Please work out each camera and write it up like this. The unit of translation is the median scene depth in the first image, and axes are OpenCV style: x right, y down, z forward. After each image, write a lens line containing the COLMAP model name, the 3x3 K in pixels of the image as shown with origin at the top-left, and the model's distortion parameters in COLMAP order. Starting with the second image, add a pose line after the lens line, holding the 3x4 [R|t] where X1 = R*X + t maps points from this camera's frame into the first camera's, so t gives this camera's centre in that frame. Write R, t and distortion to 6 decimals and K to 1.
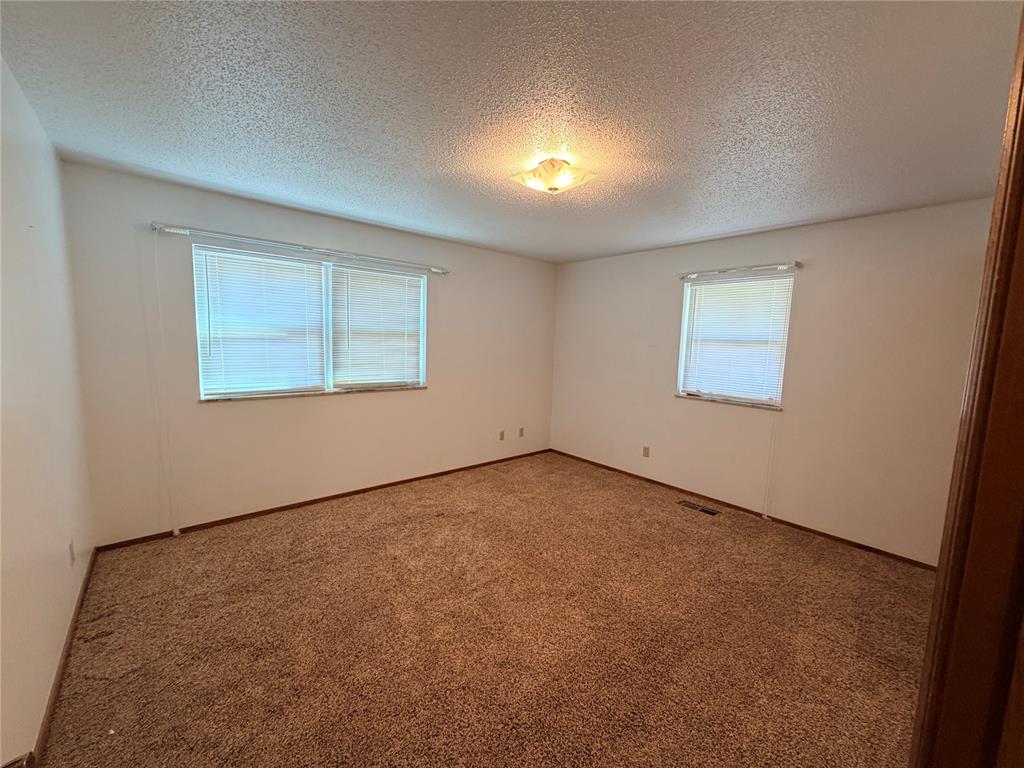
lens RADIAL K [[405.7, 0, 508.6], [0, 405.7, 382.0], [0, 0, 1]] dist [-0.001001, 0.000212]
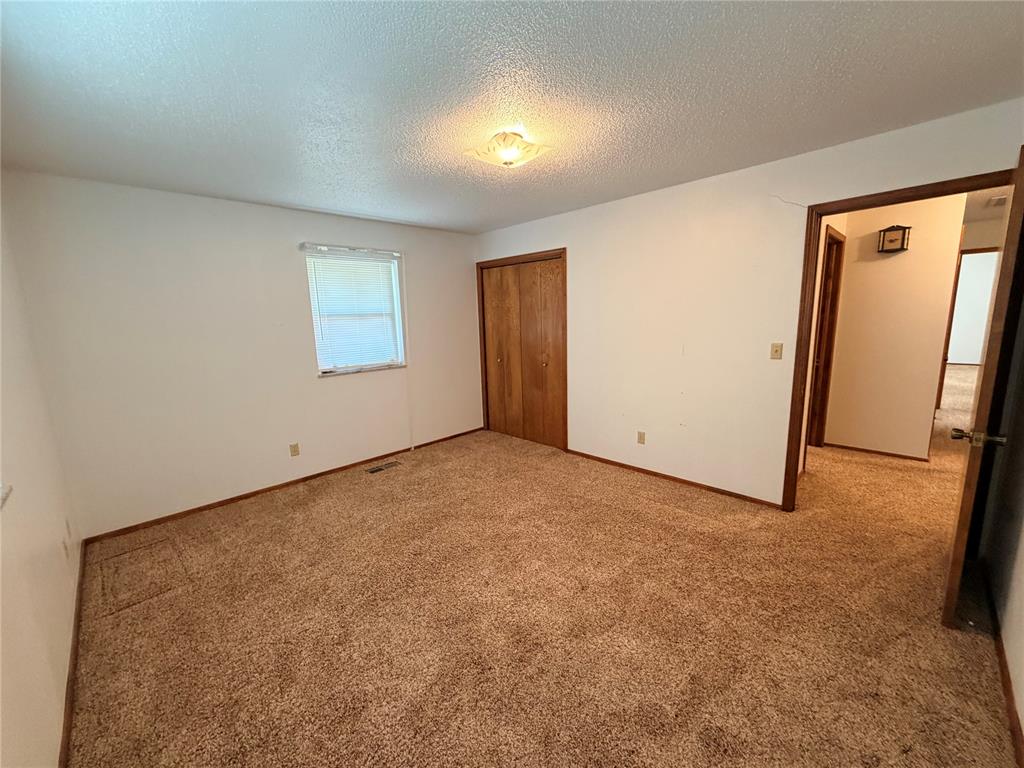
lens RADIAL K [[405.7, 0, 514.0], [0, 405.7, 385.8], [0, 0, 1]] dist [-0.001001, 0.000212]
pose [[-0.064724, -0.206800, 0.976240, -0.561278], [0.134285, 0.967588, 0.213870, -0.089536], [-0.988827, 0.144937, -0.034856, 0.623291]]
